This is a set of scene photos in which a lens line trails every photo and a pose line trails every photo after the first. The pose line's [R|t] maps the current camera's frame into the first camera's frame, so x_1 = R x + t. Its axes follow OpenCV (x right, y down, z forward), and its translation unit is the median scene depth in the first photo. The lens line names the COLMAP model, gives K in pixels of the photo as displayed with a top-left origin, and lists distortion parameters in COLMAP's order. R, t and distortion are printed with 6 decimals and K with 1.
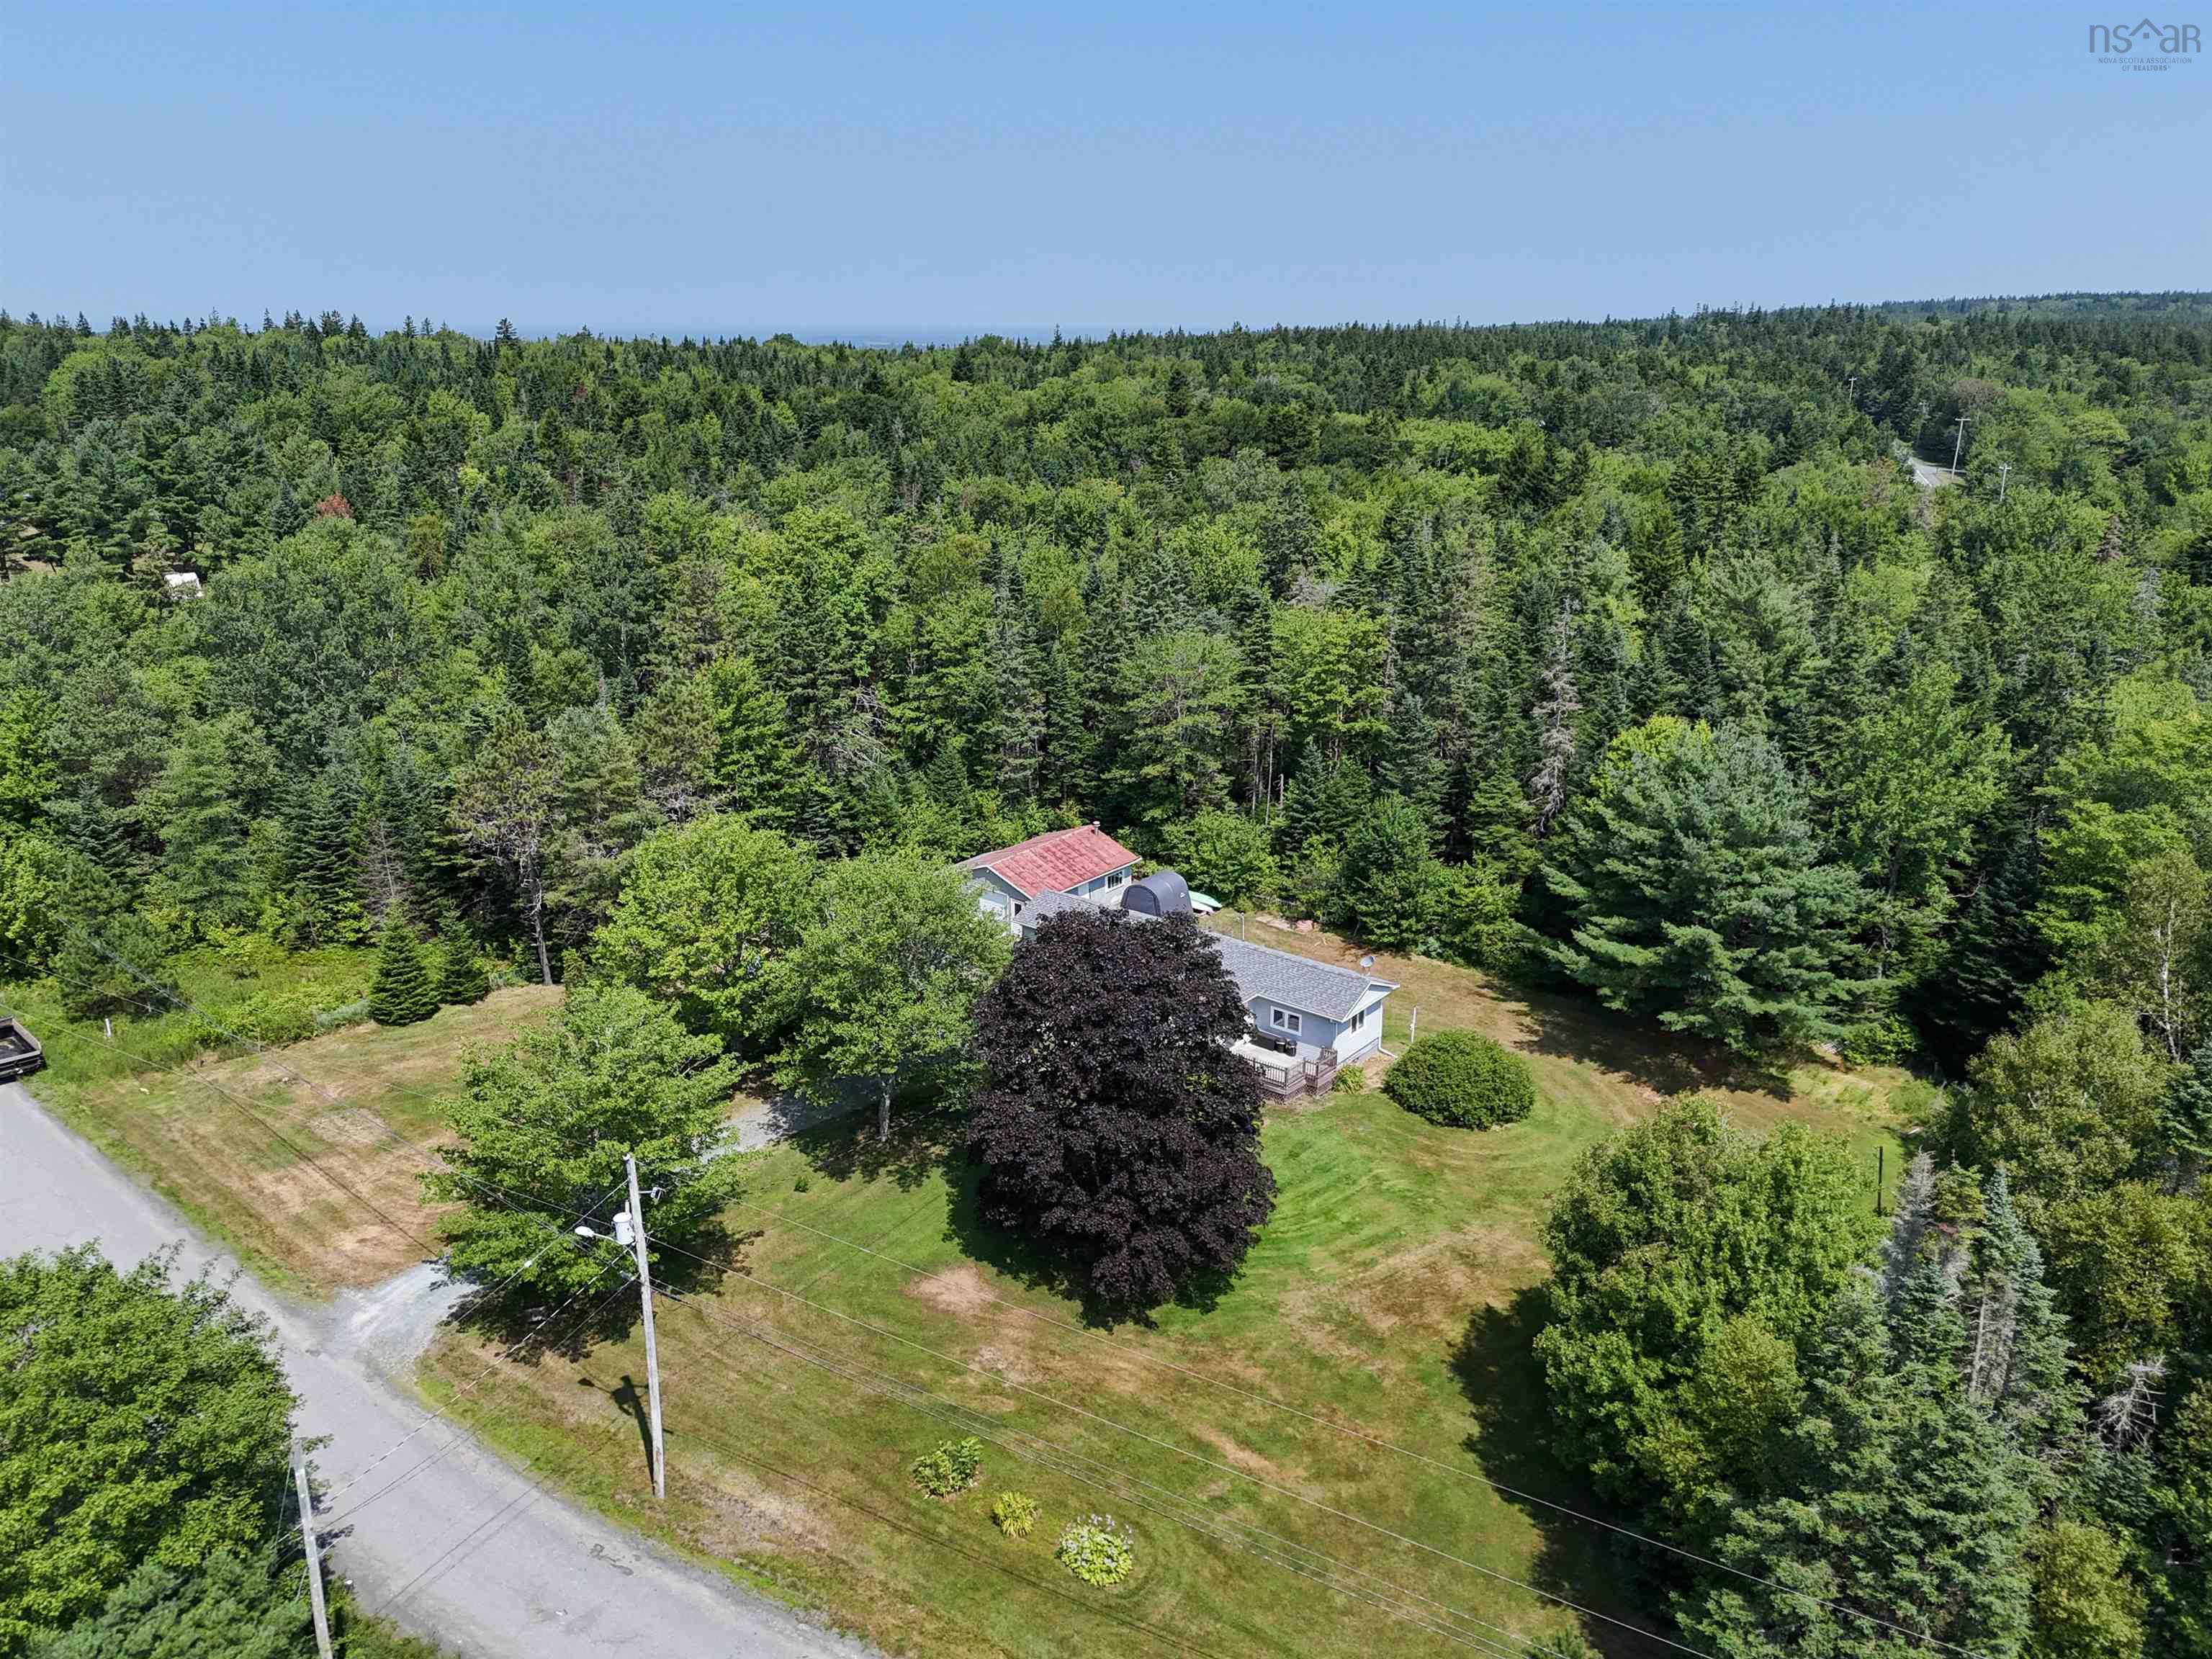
lens RADIAL K [[1631.0, 0, 1107.6], [0, 1631.0, 852.5], [0, 0, 1]] dist [0.030488, -0.008674]
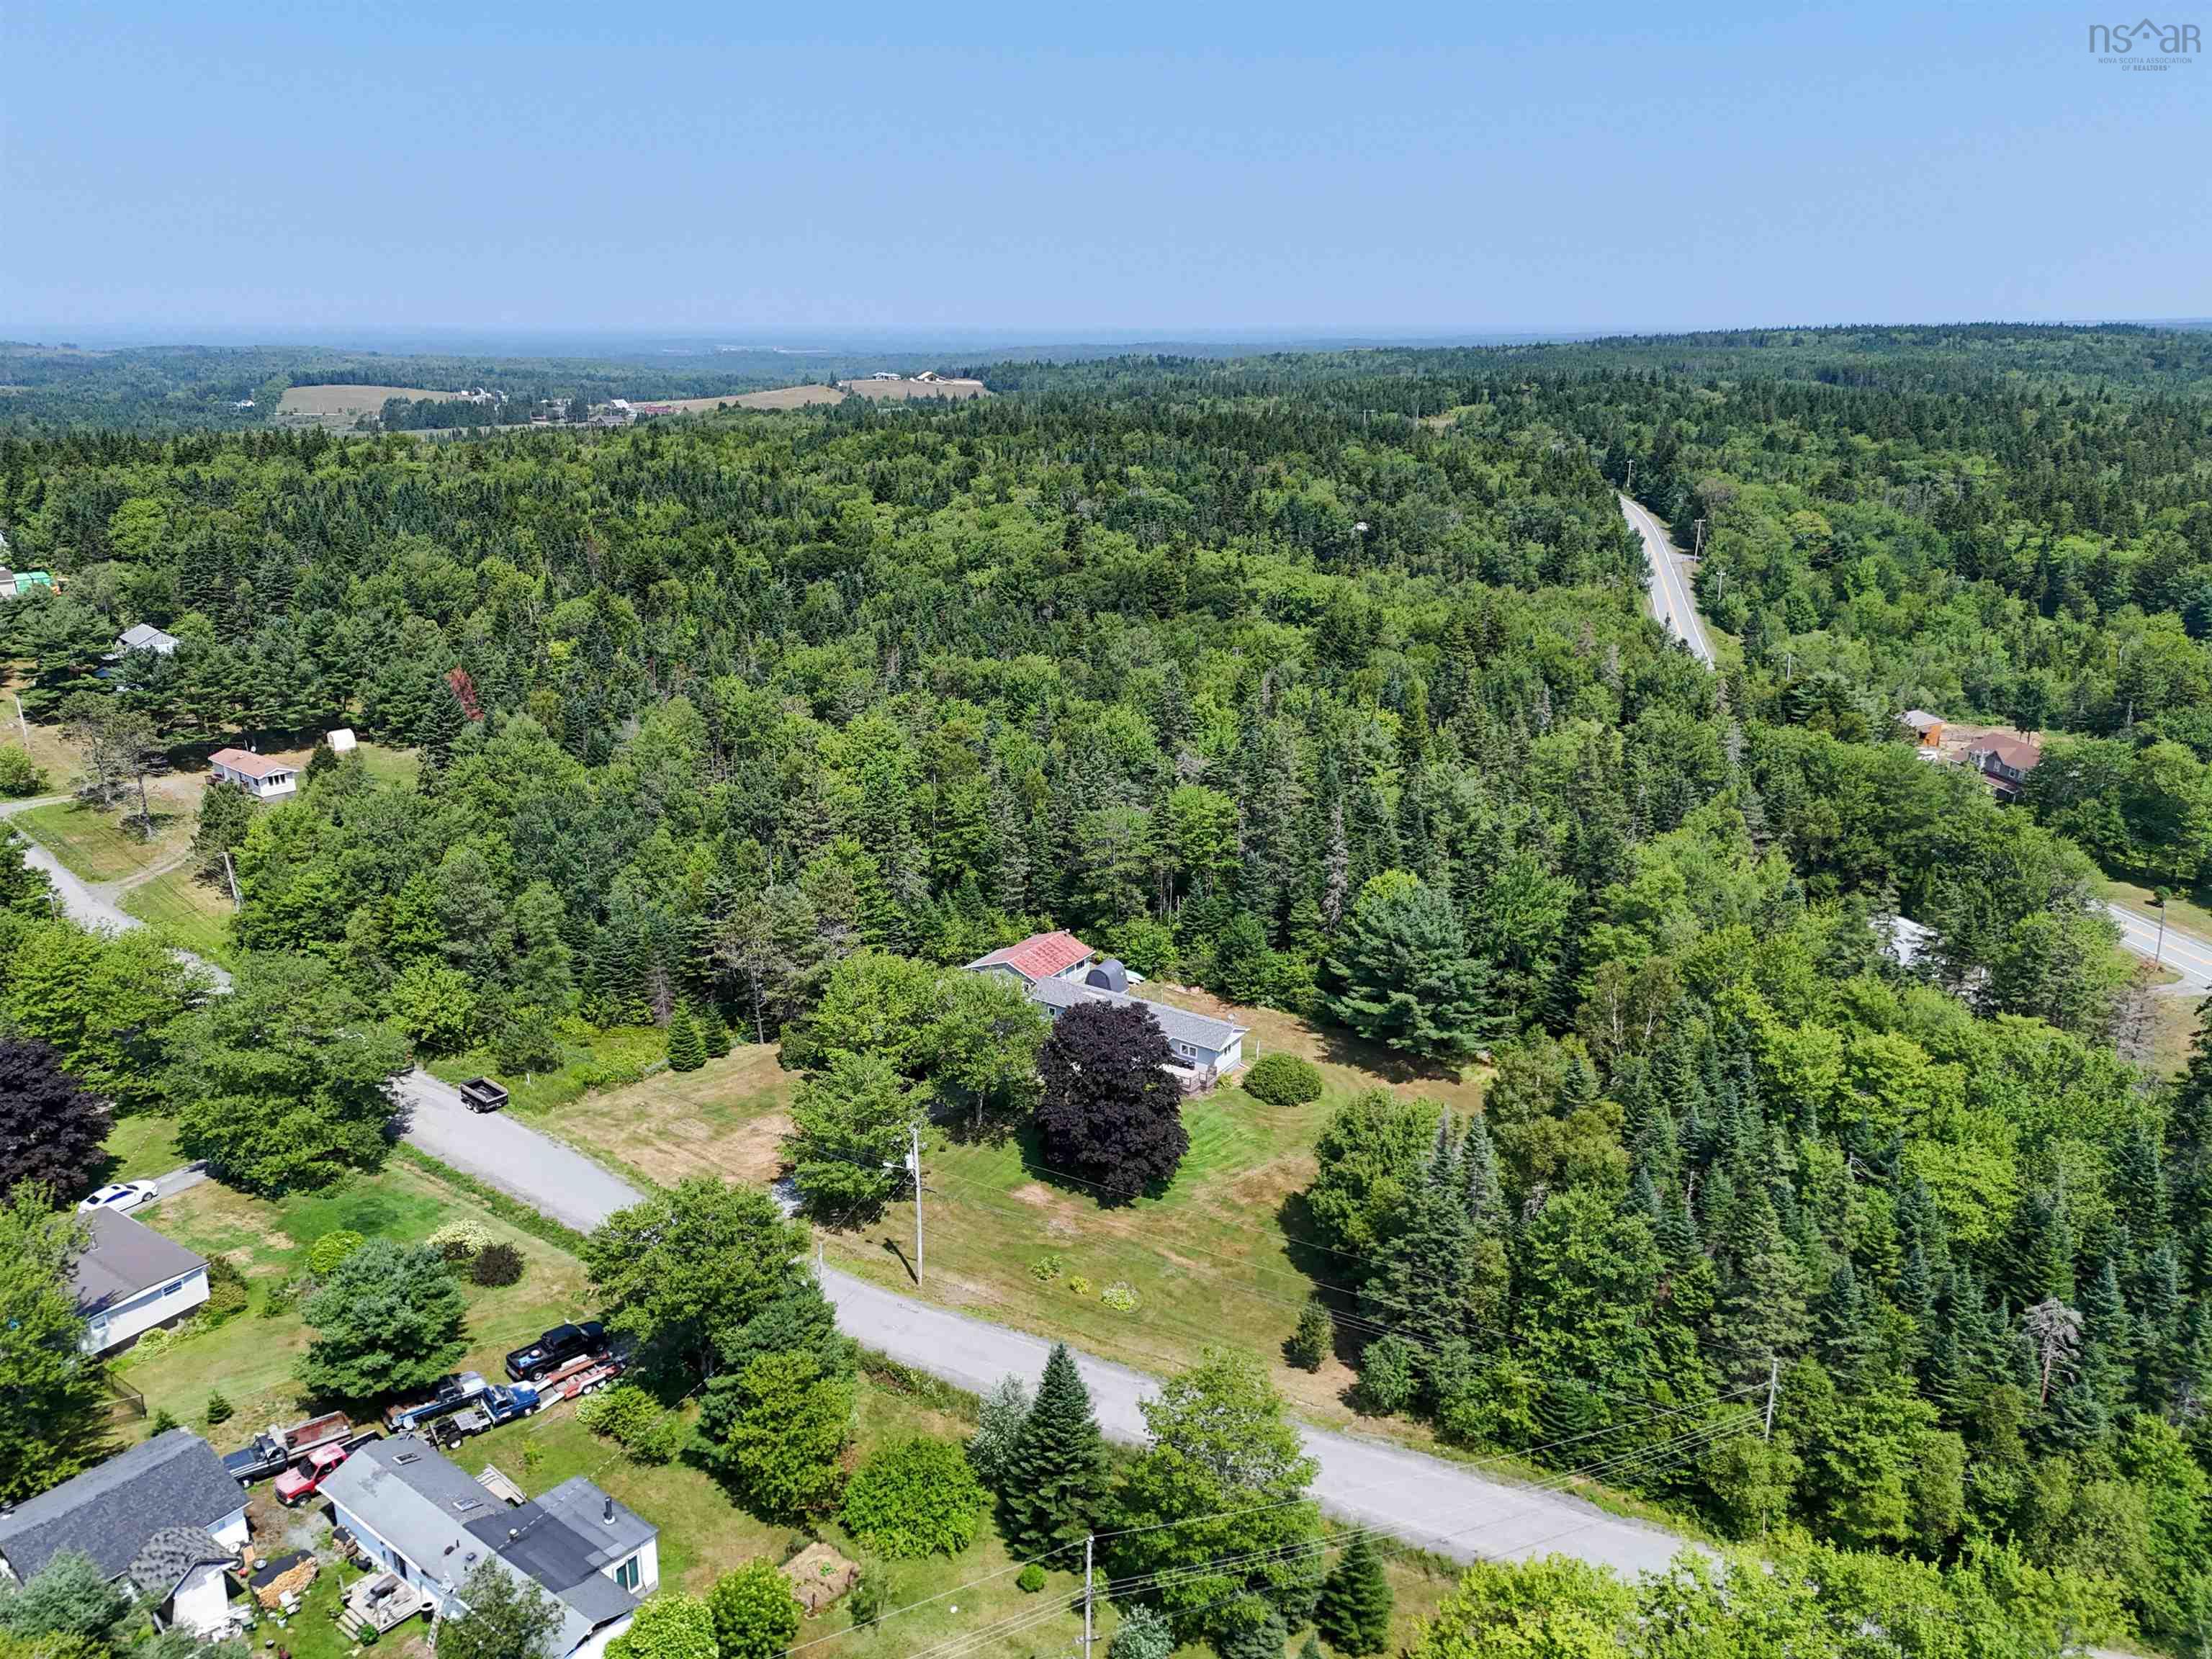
lens RADIAL K [[1645.3, 0, 1106.0], [0, 1645.3, 829.5], [0, 0, 1]] dist [0.065729, -0.045739]
pose [[0.996431, -0.025782, 0.080376, -0.116925], [0.026684, 0.999592, -0.010171, -0.120126], [-0.080081, 0.012279, 0.996713, -0.781266]]
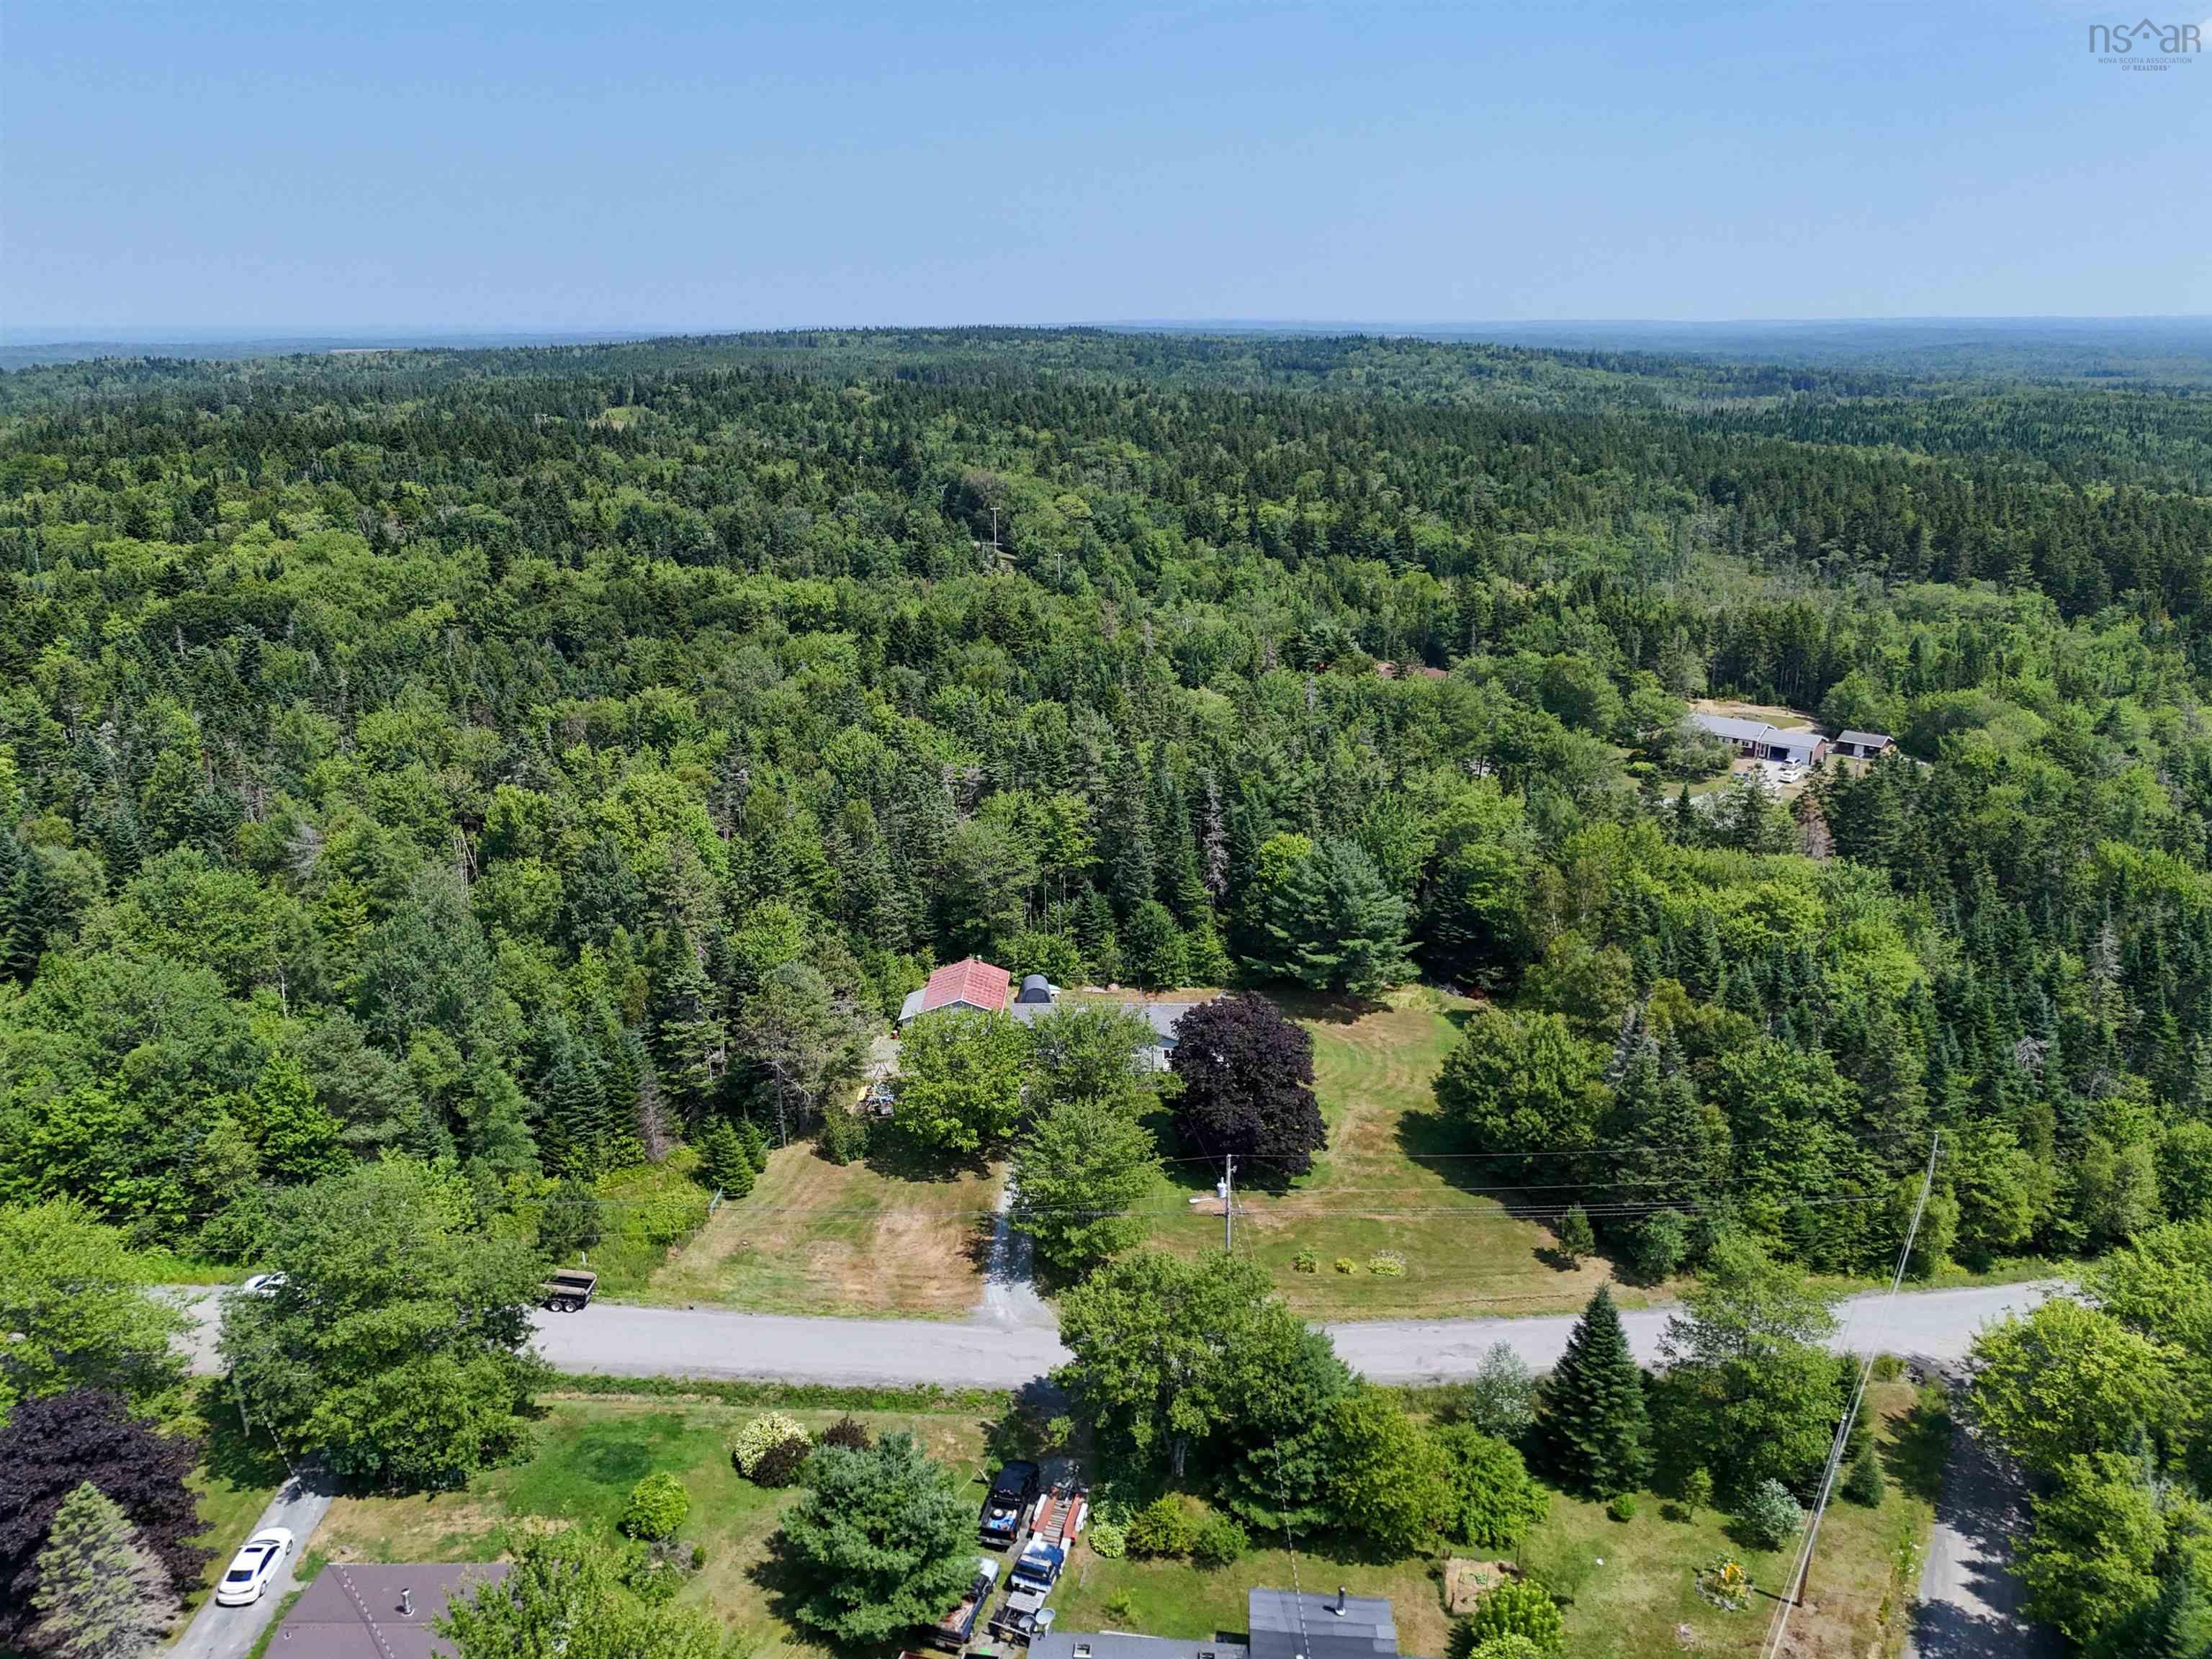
lens RADIAL K [[1659.3, 0, 1096.2], [0, 1659.3, 826.6], [0, 0, 1]] dist [0.115606, -0.123137]
pose [[0.787112, -0.186338, 0.587991, -0.990807], [0.196180, 0.979404, 0.047765, -0.231171], [-0.584781, 0.077756, 0.807456, -0.446718]]
